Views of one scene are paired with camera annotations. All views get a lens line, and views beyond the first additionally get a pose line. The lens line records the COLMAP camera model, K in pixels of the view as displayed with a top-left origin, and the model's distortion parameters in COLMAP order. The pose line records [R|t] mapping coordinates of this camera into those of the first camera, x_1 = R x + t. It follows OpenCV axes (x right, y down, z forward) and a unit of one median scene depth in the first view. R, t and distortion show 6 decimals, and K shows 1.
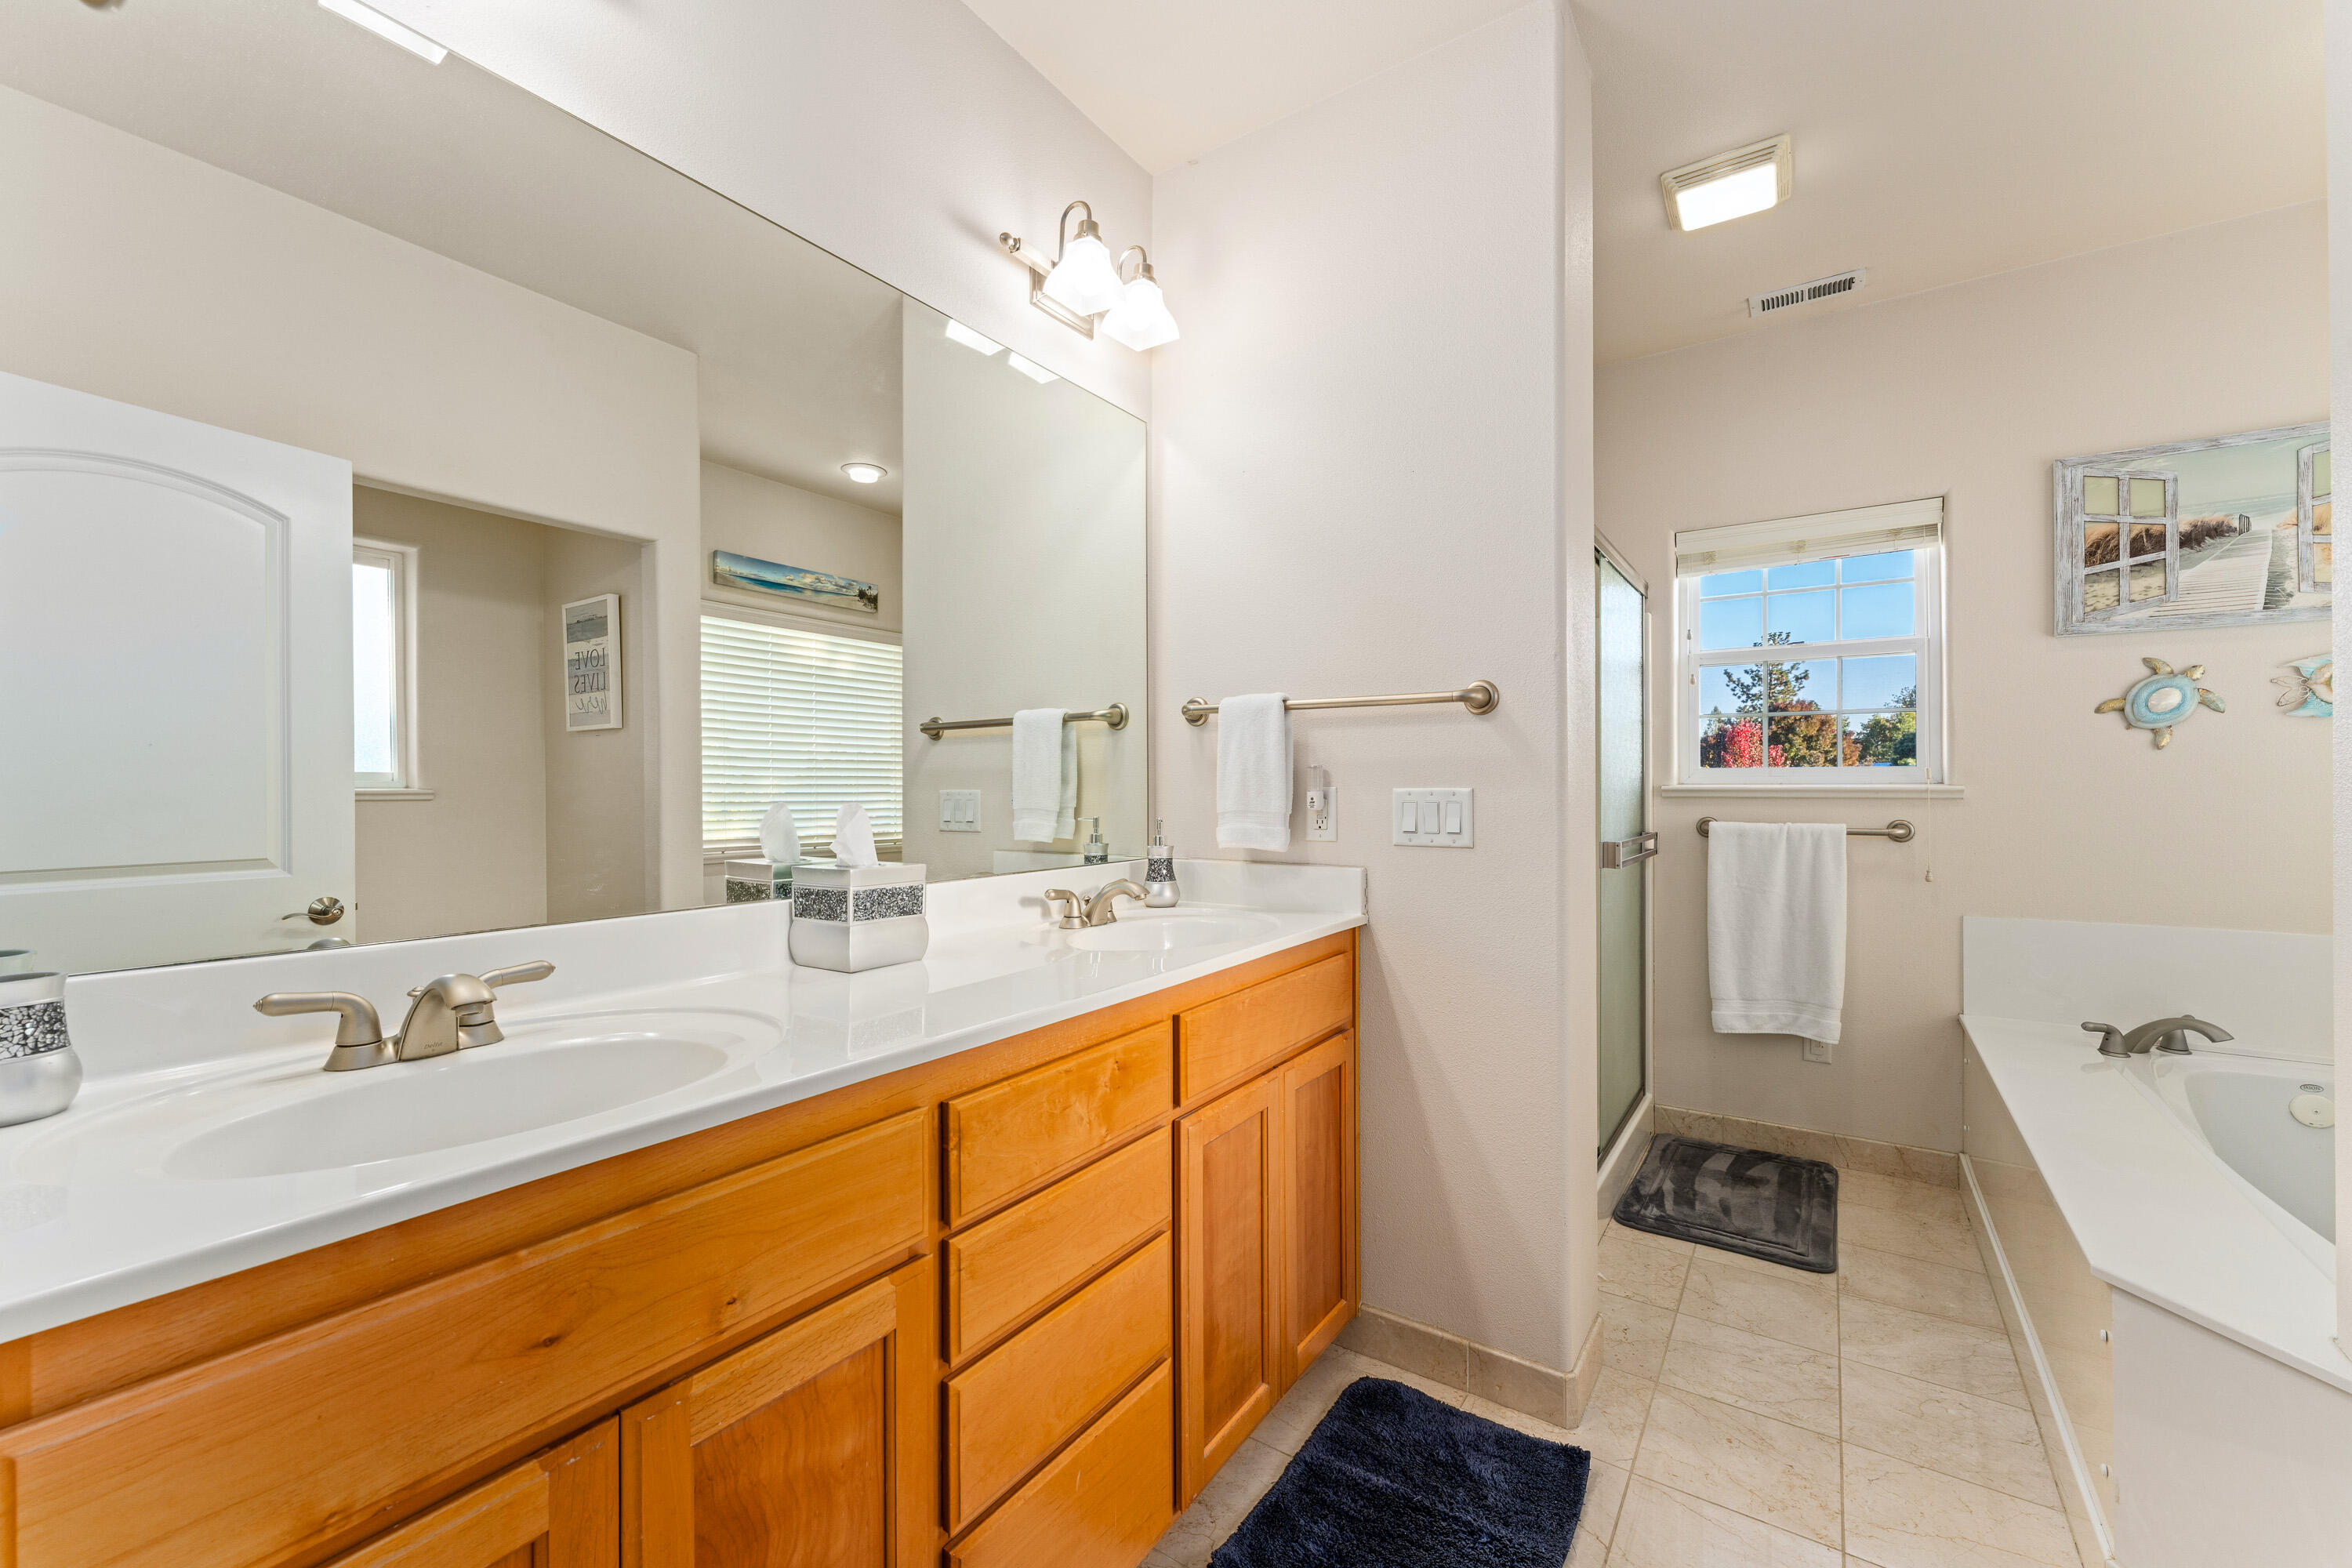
lens RADIAL K [[949.8, 0, 1171.9], [0, 949.8, 789.5], [0, 0, 1]] dist [-0.002578, -0.000319]
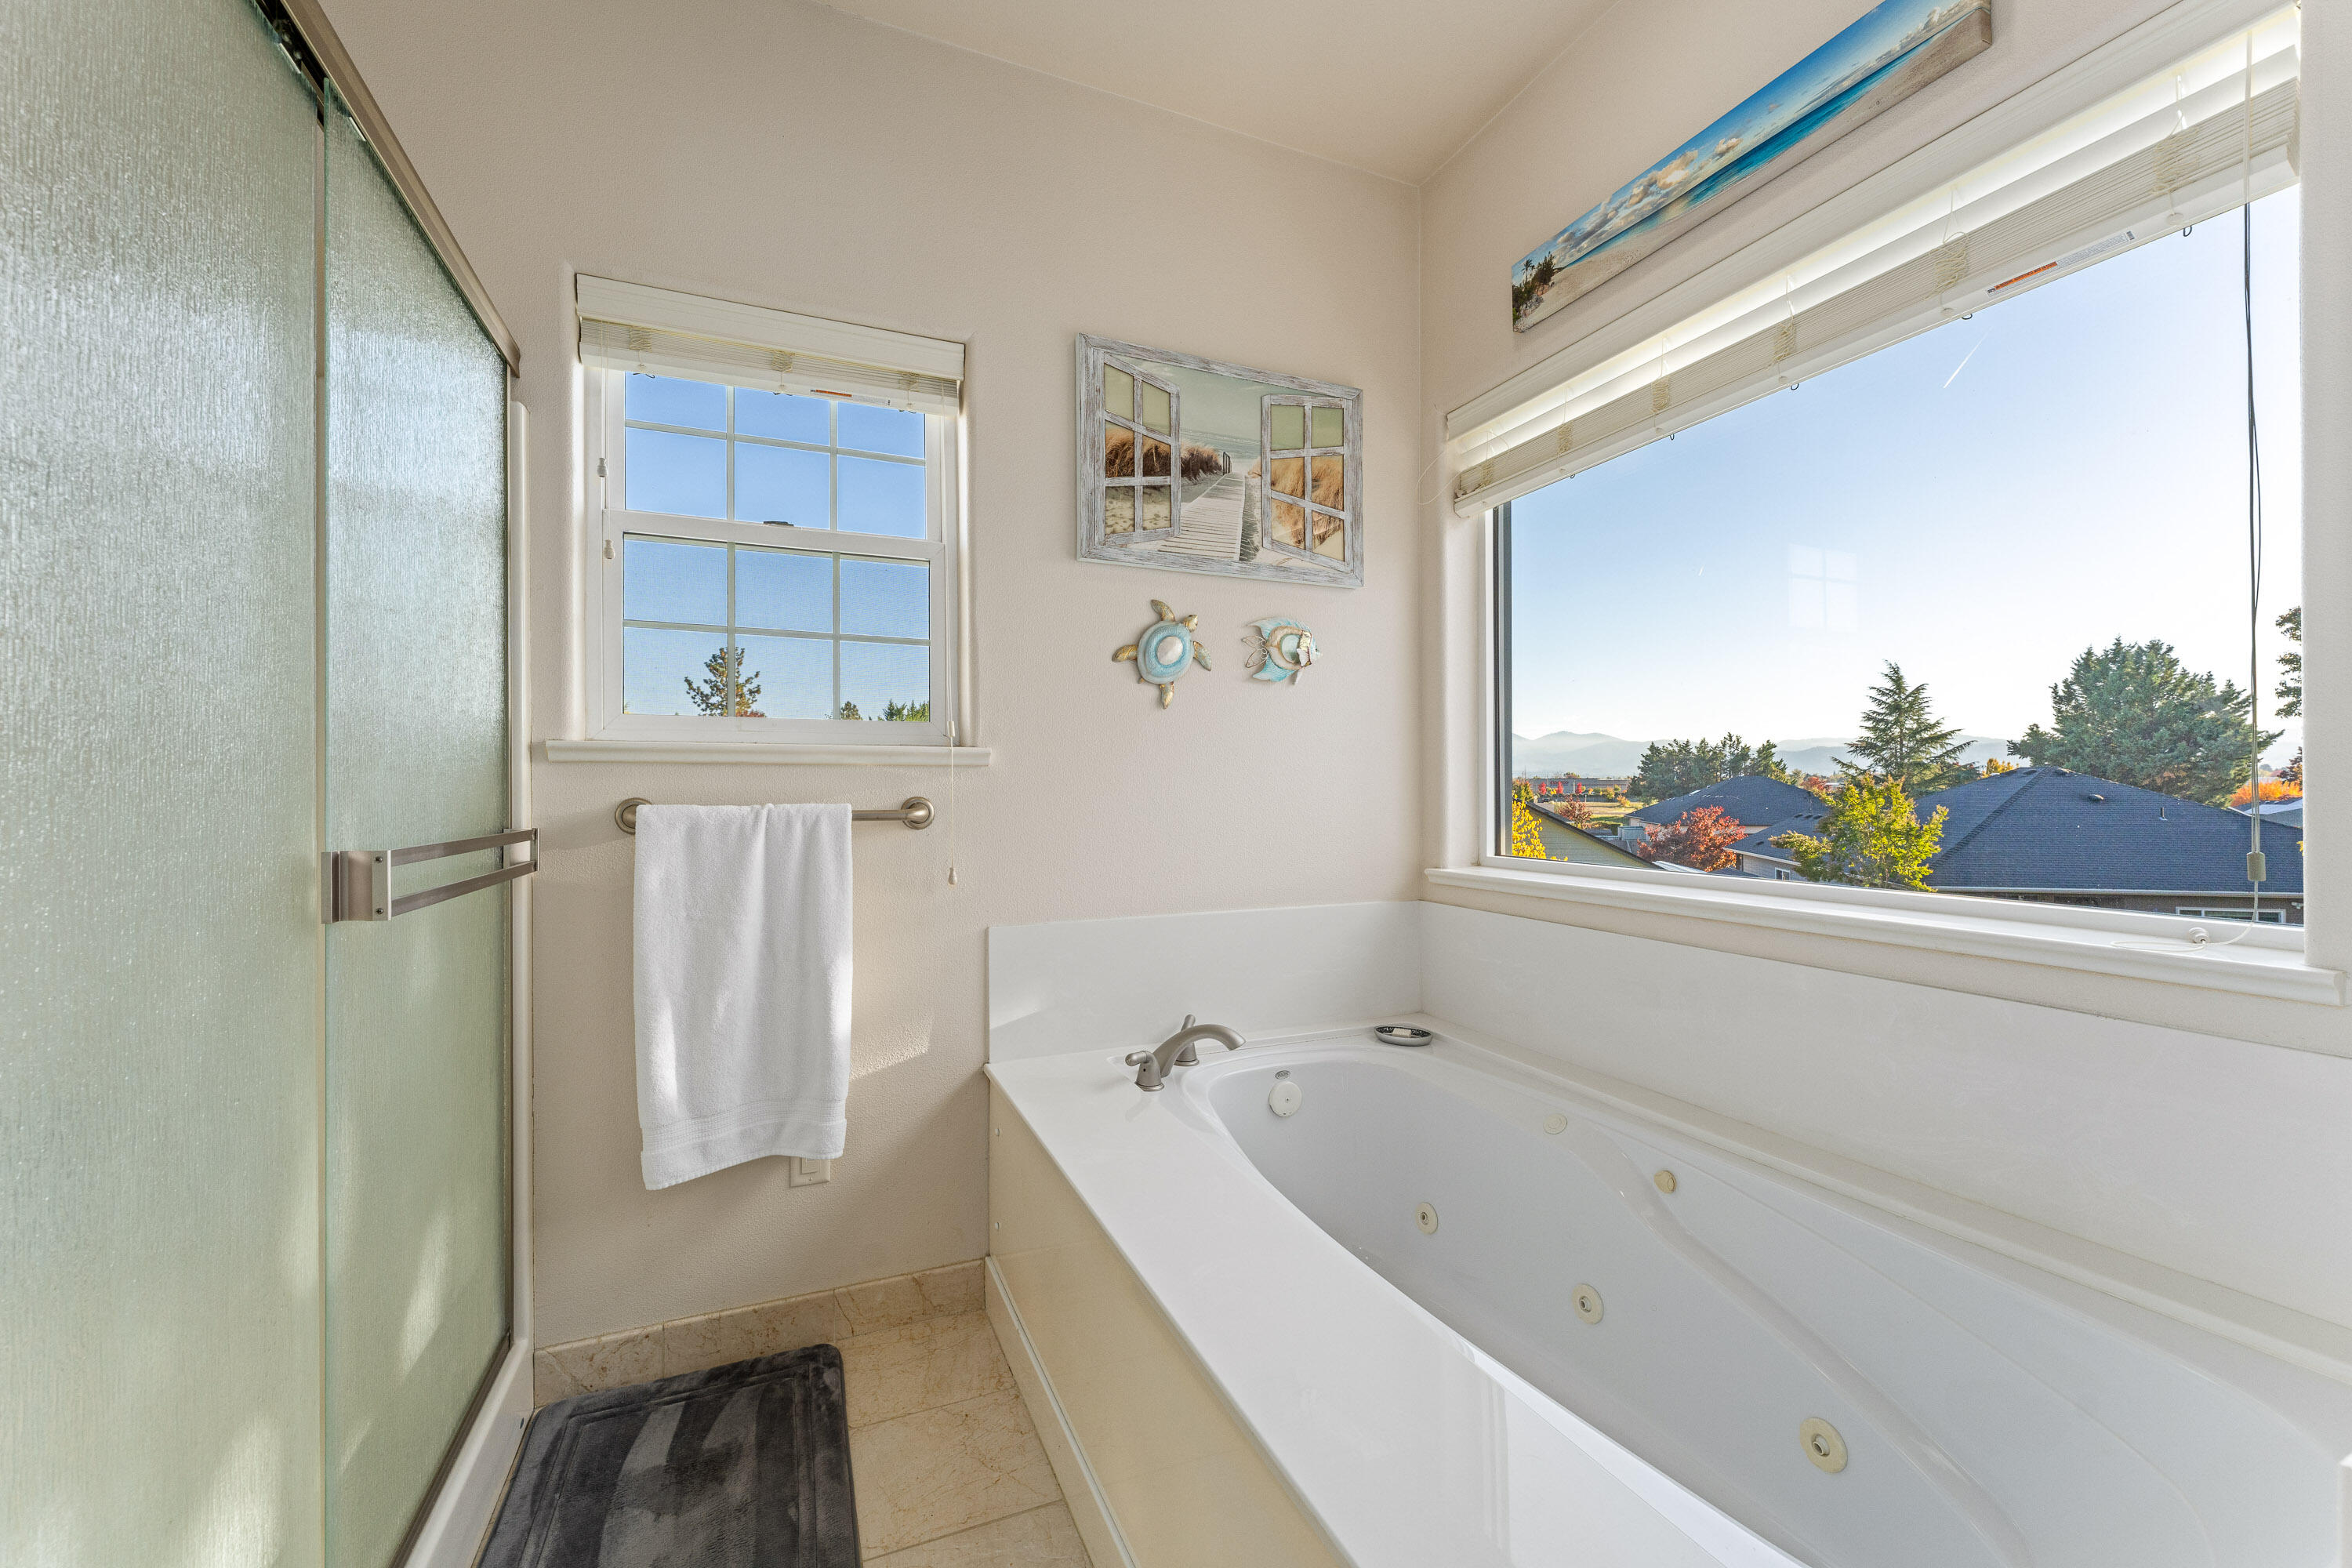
lens RADIAL K [[949.8, 0, 1171.4], [0, 949.8, 787.5], [0, 0, 1]] dist [-0.002578, -0.000319]
pose [[0.539967, 0.003963, 0.841677, 0.315237], [0.004617, 0.999960, -0.007670, 0.034209], [-0.841673, 0.008027, 0.539928, 0.515574]]
